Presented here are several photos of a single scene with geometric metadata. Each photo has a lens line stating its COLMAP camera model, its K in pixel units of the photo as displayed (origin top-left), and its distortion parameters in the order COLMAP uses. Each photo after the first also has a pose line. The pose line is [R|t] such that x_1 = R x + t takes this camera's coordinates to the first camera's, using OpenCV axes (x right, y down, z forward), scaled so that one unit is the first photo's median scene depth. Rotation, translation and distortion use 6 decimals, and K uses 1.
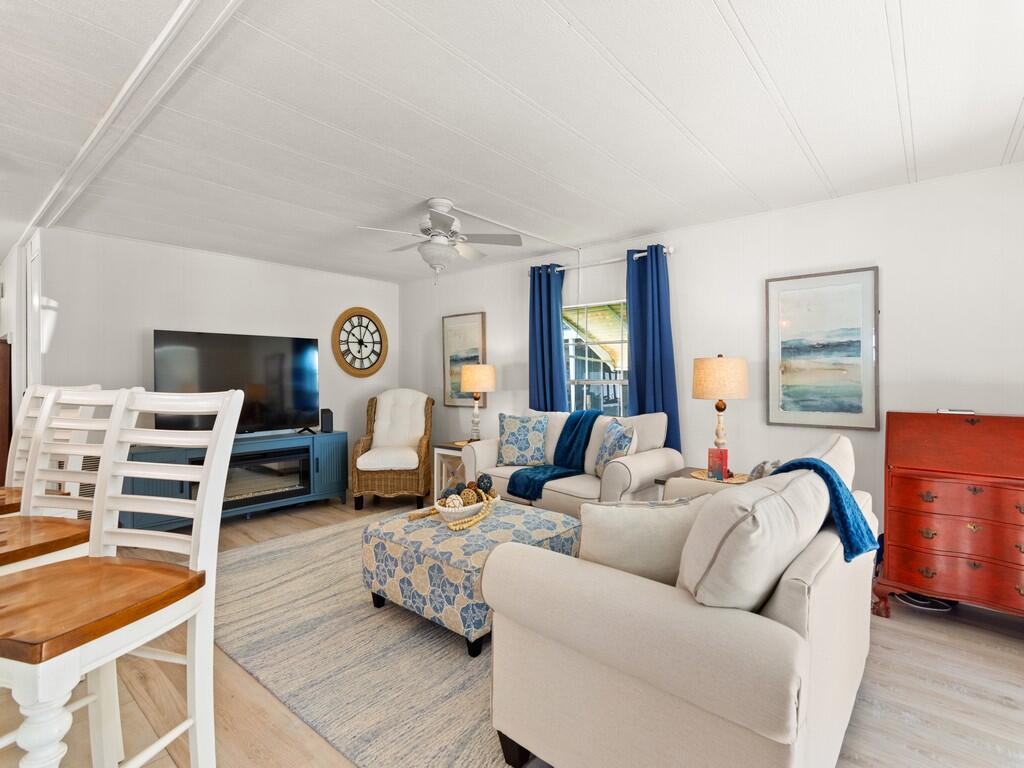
lens RADIAL K [[496.7, 0, 517.1], [0, 496.7, 378.9], [0, 0, 1]] dist [-0.002749, -0.000144]
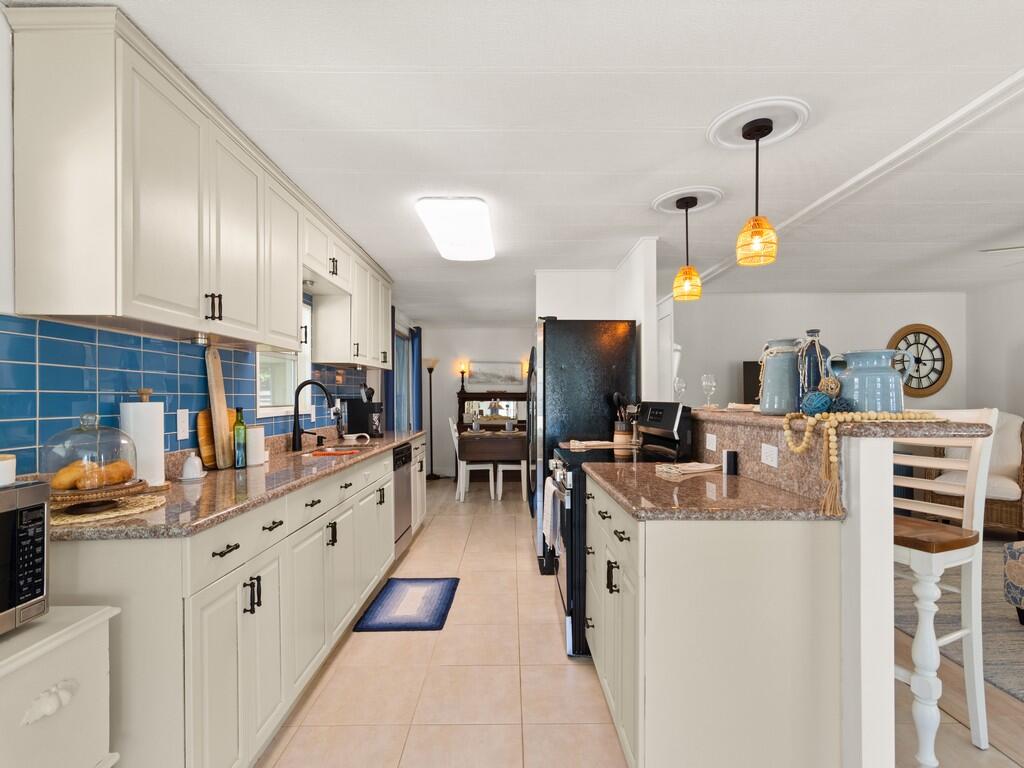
lens RADIAL K [[502.9, 0, 510.4], [0, 502.9, 397.2], [0, 0, 1]] dist [0.000289, -0.000311]
pose [[0.645896, -0.004152, -0.763414, -0.125664], [0.001602, 0.999990, -0.004084, -0.001271], [0.763424, 0.001414, 0.645897, -0.325742]]
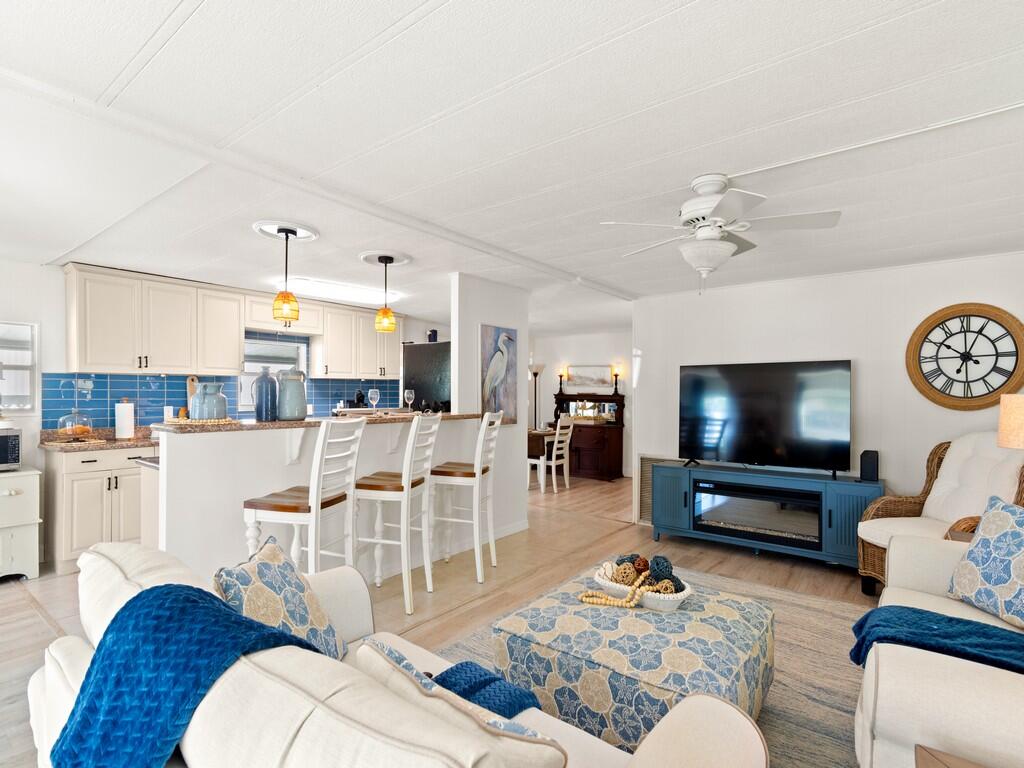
lens RADIAL K [[502.9, 0, 510.4], [0, 502.9, 397.2], [0, 0, 1]] dist [0.000289, -0.000311]
pose [[0.041965, 0.006585, -0.999097, 0.480833], [-0.008997, 0.999940, 0.006213, -0.028283], [0.999079, 0.008728, 0.042021, 0.558966]]
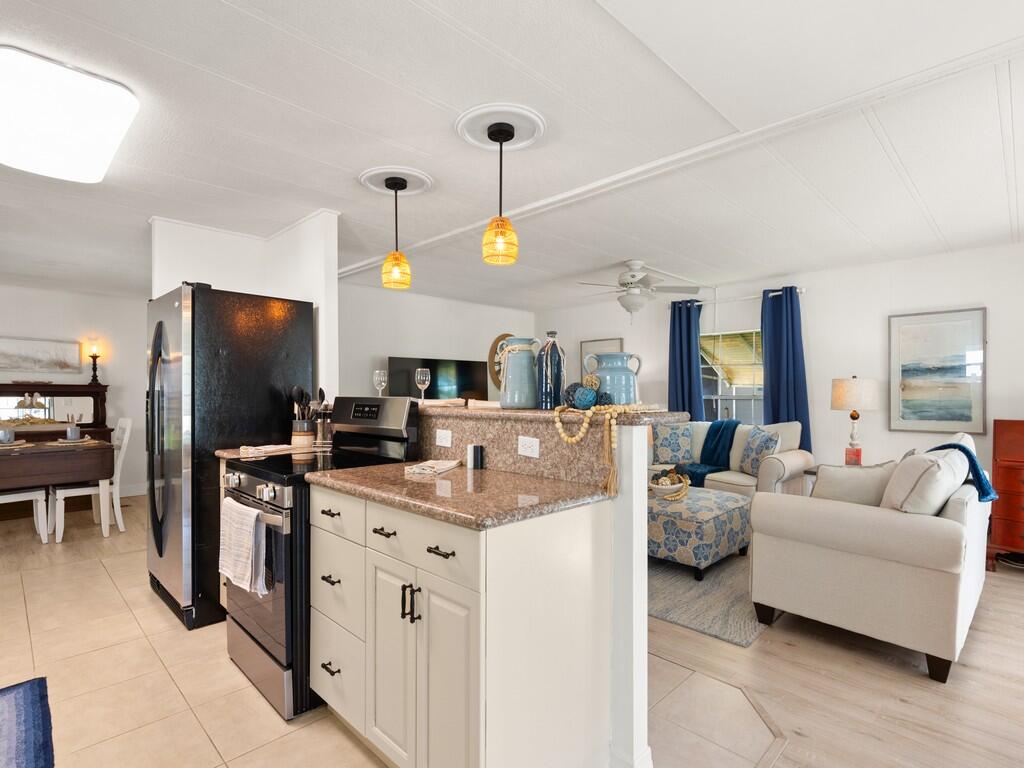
lens RADIAL K [[519.6, 0, 510.7], [0, 519.6, 398.1], [0, 0, 1]] dist [-0.003842, -0.000090]
pose [[0.996425, 0.000803, -0.084480, -0.305595], [-0.000187, 0.999973, 0.007295, -0.000439], [0.084484, -0.007254, 0.996398, -0.350374]]
